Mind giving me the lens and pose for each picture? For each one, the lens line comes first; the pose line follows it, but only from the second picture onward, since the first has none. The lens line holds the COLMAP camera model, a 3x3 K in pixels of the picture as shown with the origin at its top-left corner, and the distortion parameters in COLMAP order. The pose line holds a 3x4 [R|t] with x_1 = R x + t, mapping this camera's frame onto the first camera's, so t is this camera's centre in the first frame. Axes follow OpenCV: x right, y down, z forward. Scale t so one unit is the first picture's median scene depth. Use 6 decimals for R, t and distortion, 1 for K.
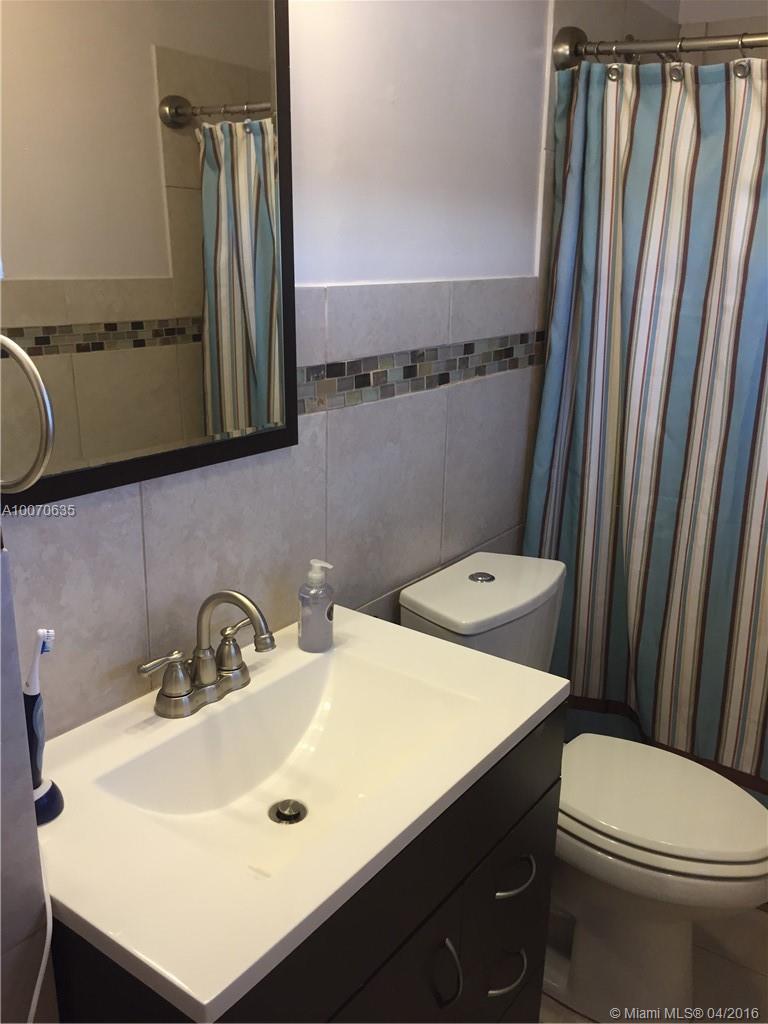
lens RADIAL K [[874.9, 0, 388.2], [0, 874.9, 509.7], [0, 0, 1]] dist [0.054067, -0.081831]
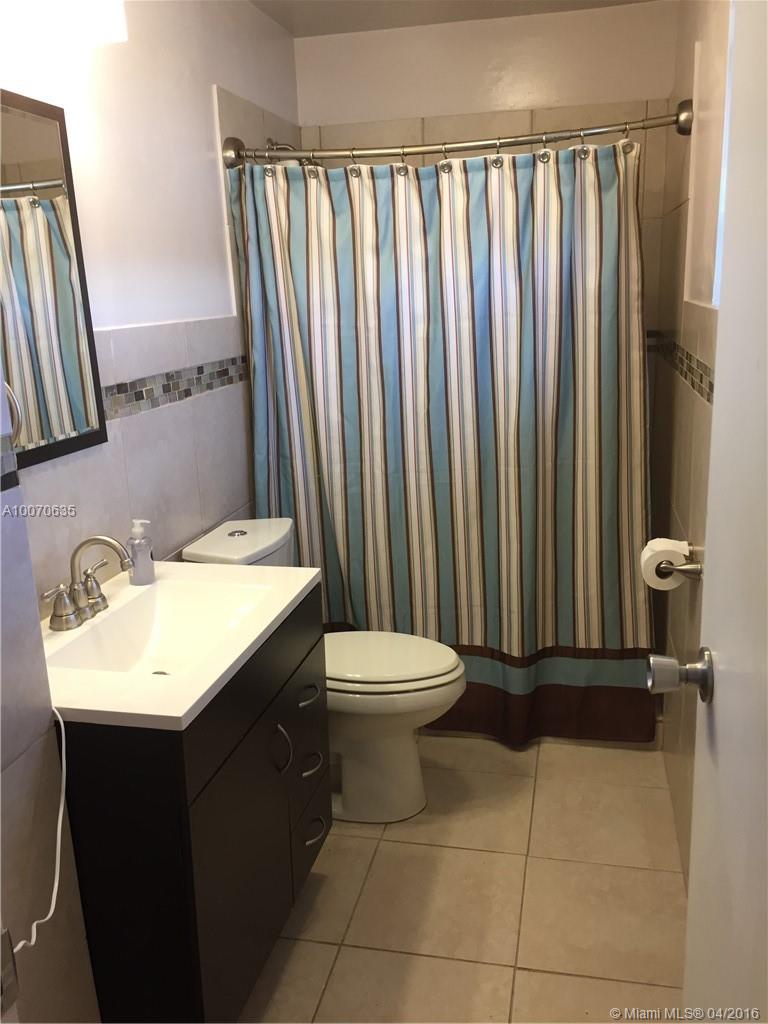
lens RADIAL K [[874.9, 0, 378.5], [0, 874.9, 508.0], [0, 0, 1]] dist [0.054067, -0.081831]
pose [[0.922289, -0.142805, 0.359150, -0.189370], [0.160427, 0.986854, -0.019580, 0.107557], [-0.351633, 0.075675, 0.933074, -0.385350]]
